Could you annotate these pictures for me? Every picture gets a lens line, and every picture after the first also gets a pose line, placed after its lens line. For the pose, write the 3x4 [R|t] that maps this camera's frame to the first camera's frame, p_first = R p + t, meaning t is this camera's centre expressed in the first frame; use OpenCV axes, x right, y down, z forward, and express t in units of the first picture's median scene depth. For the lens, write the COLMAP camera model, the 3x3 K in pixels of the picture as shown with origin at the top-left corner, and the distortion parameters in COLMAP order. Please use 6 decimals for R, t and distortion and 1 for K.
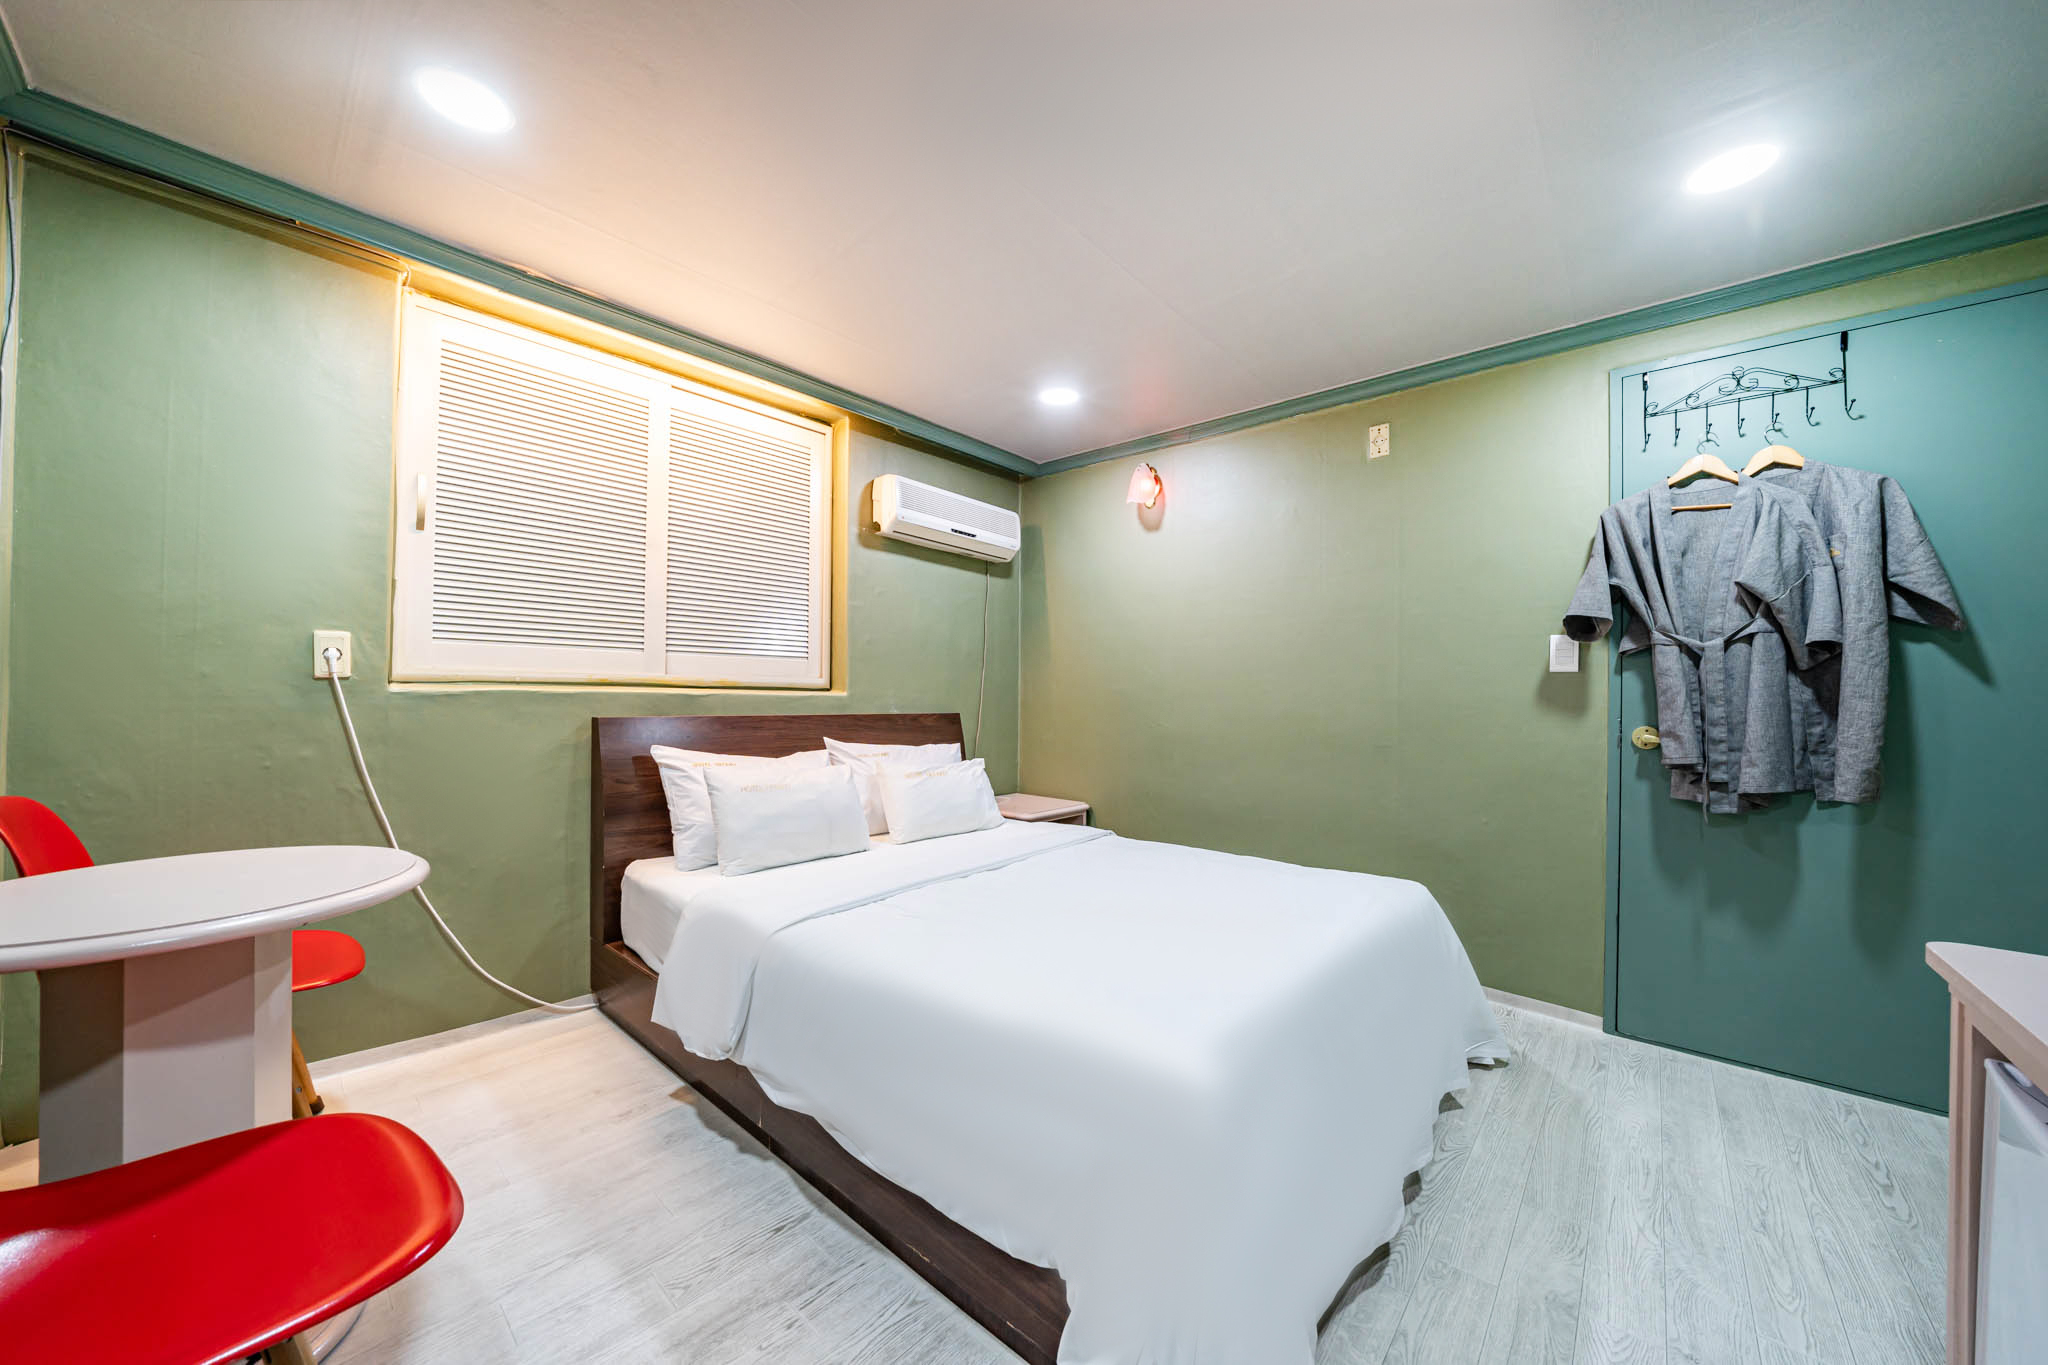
lens RADIAL K [[704.9, 0, 1024.0], [0, 704.9, 682.5], [0, 0, 1]] dist [-0.017309, 0.000133]
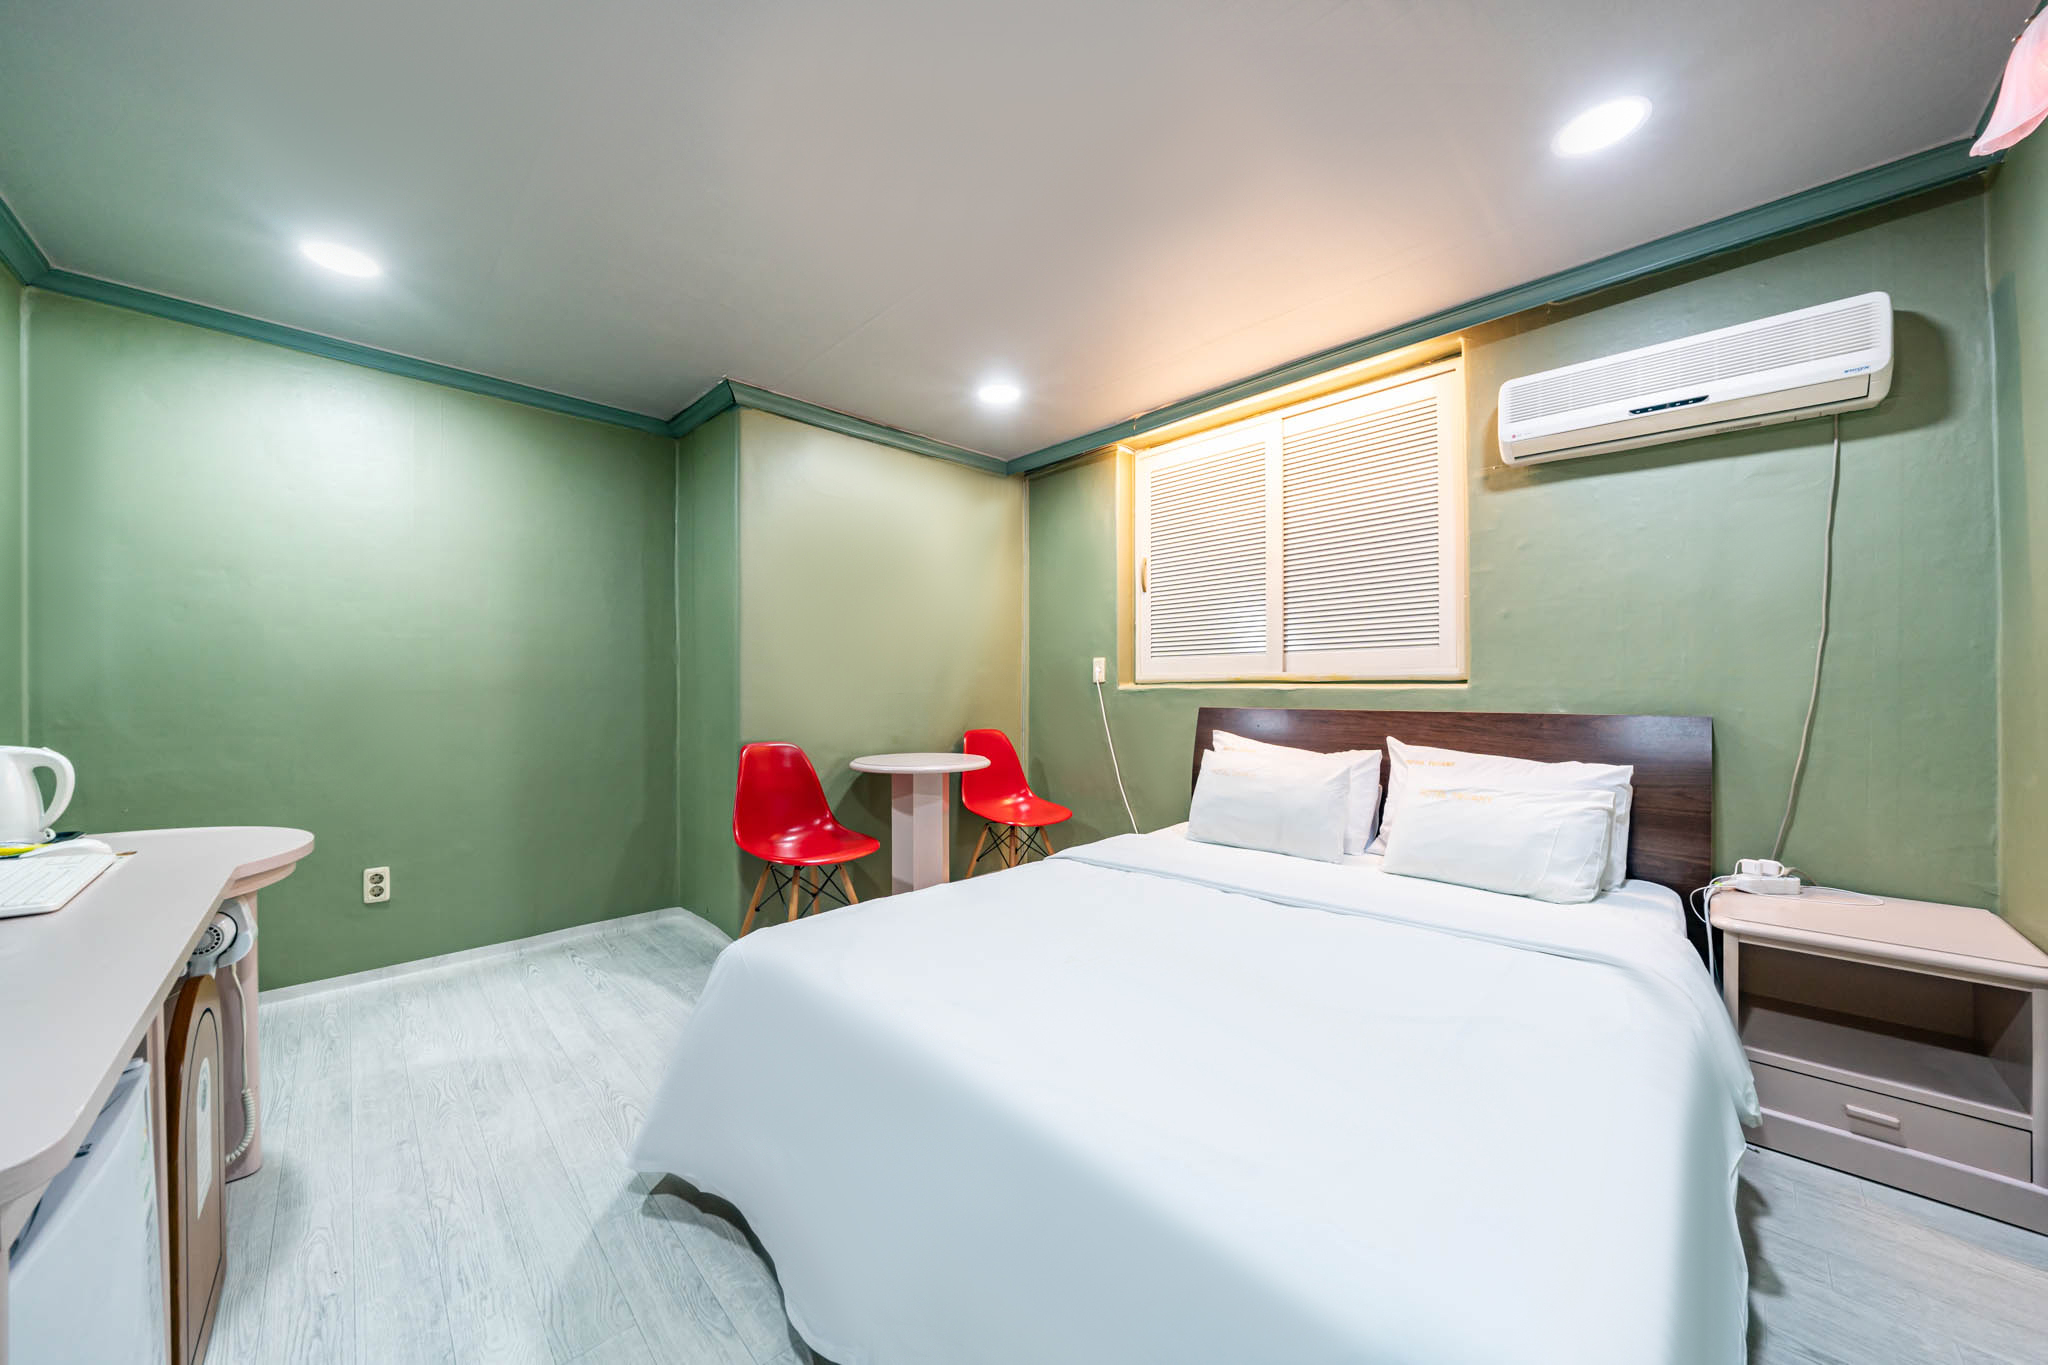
lens RADIAL K [[743.8, 0, 1097.2], [0, 743.8, 690.9], [0, 0, 1]] dist [-0.010815, -0.000084]
pose [[-0.034575, -0.008704, -0.999364, 0.687816], [0.020724, 0.999741, -0.009425, 0.023638], [0.999187, -0.021036, -0.034386, 0.705963]]
